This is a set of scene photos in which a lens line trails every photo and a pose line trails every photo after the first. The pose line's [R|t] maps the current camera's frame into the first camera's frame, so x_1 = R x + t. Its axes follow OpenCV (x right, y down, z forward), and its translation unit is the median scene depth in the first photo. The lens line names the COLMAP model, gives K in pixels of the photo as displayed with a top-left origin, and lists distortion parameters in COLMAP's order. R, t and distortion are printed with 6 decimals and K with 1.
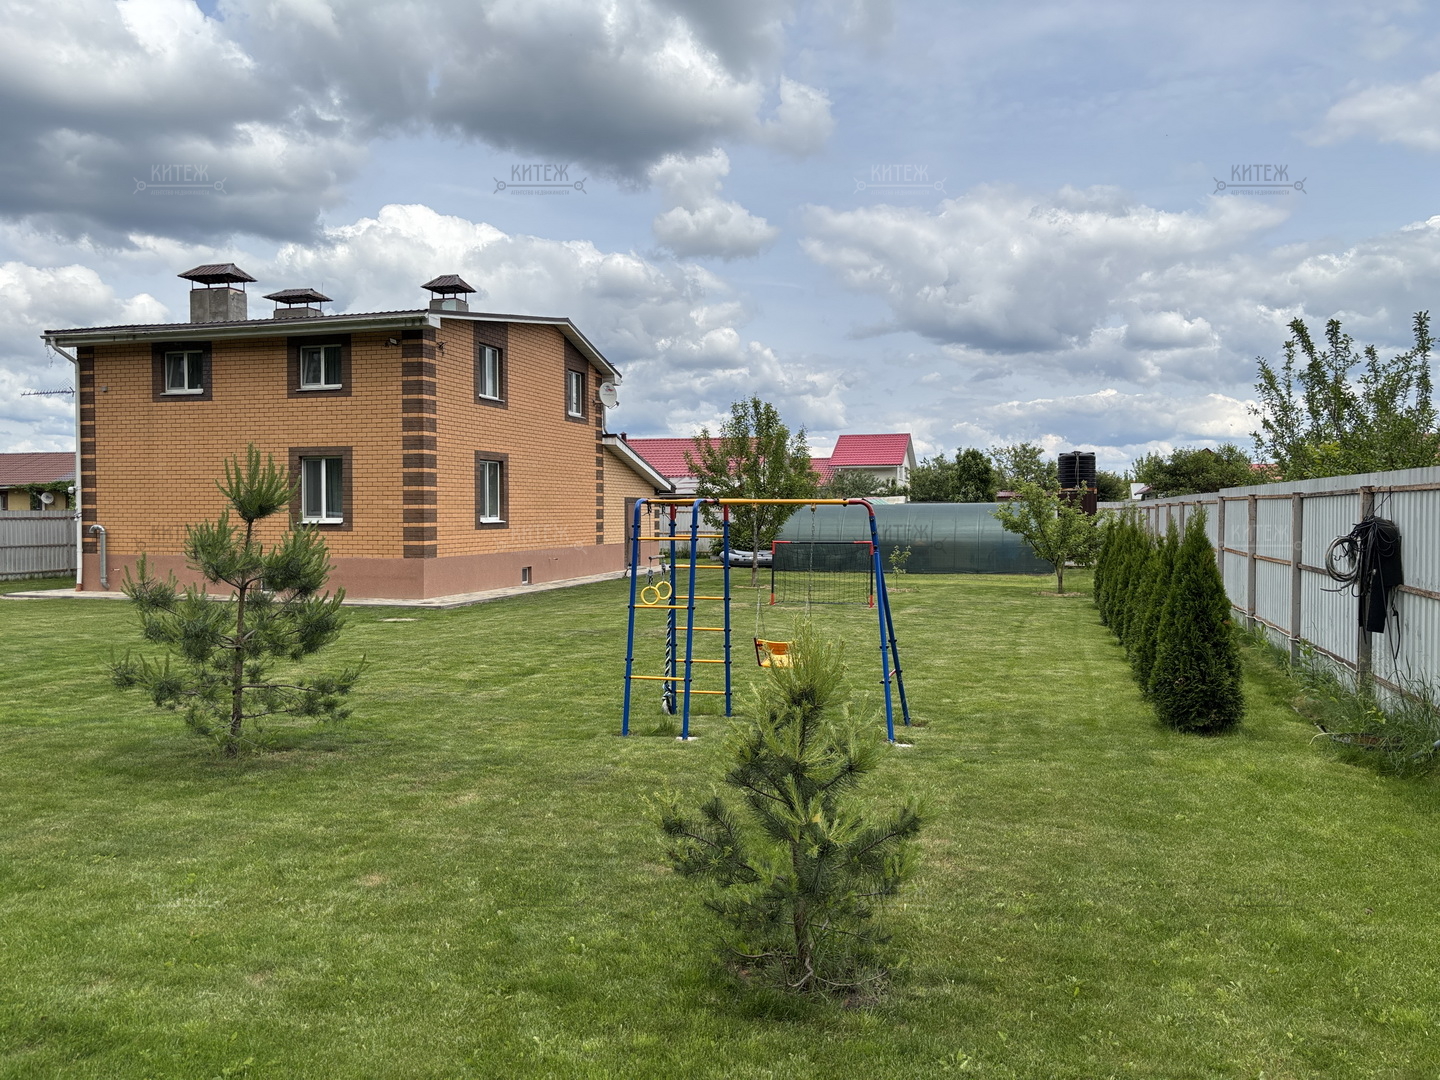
lens RADIAL K [[1080.4, 0, 730.6], [0, 1080.4, 531.6], [0, 0, 1]] dist [0.056917, -0.064464]
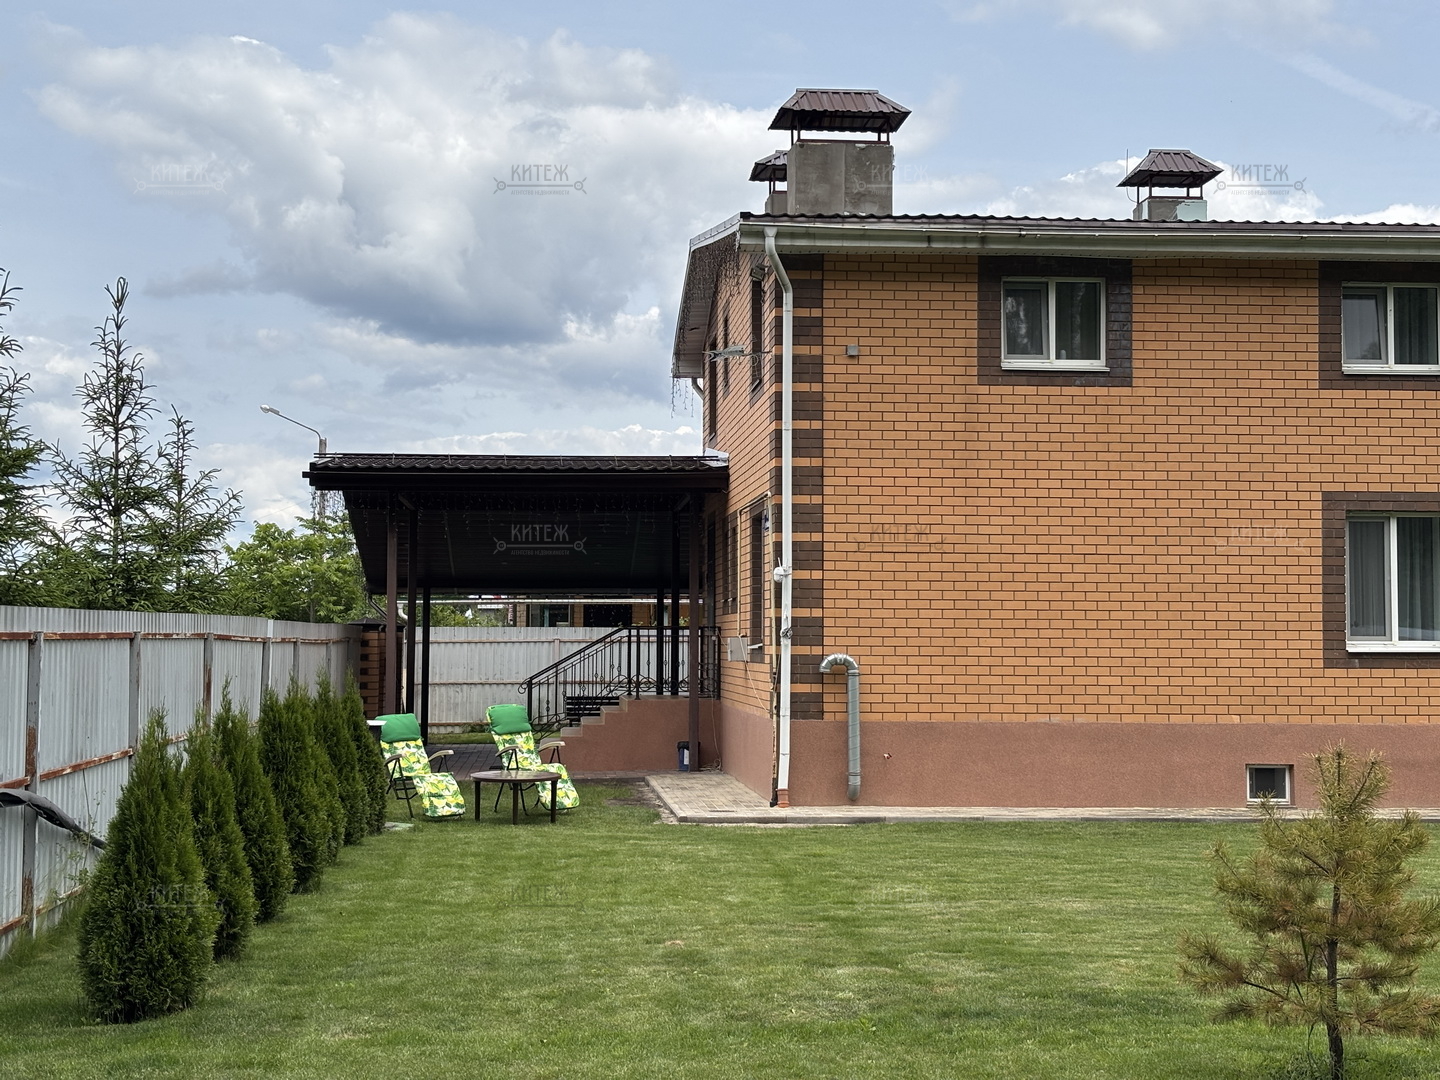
lens RADIAL K [[2148.7, 0, 726.6], [0, 2148.7, 522.9], [0, 0, 1]] dist [0.129762, 0.000000]
pose [[0.930243, 0.023464, 0.366193, -0.995751], [0.004476, 0.997154, -0.075262, 0.006356], [-0.366917, 0.071651, 0.927490, 0.218787]]
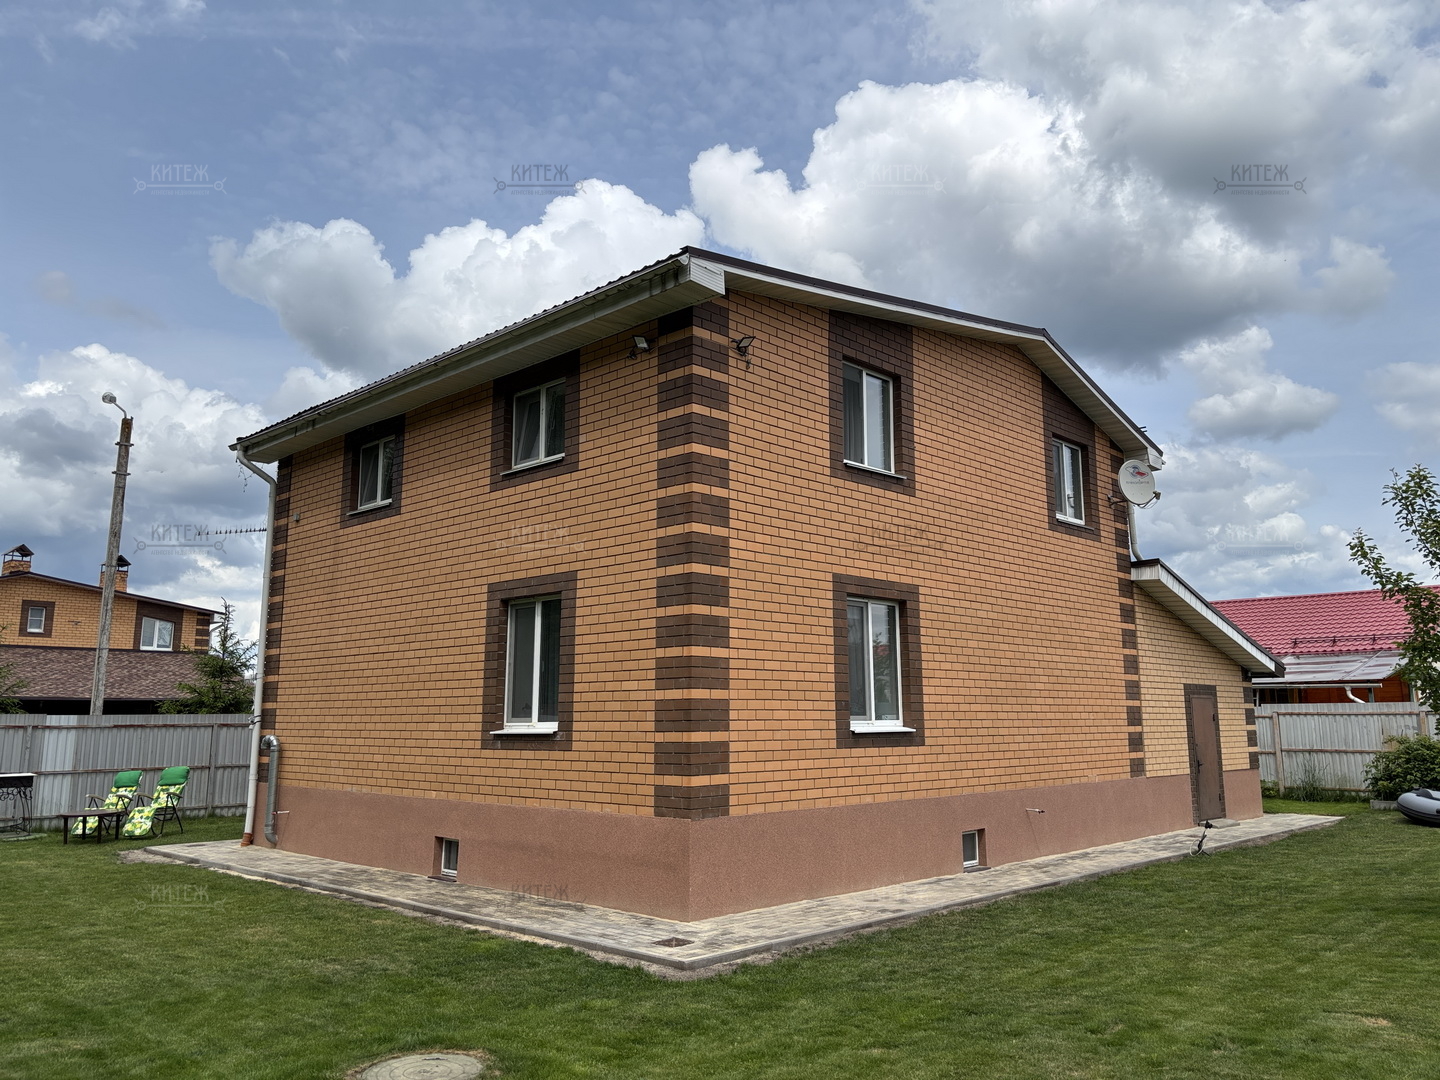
lens RADIAL K [[1080.4, 0, 740.8], [0, 1080.4, 516.9], [0, 0, 1]] dist [0.056917, -0.064464]
pose [[0.889622, -0.086678, -0.448396, -0.064020], [-0.004950, 0.979937, -0.199248, -0.006261], [0.456670, 0.179475, 0.871344, 0.598993]]
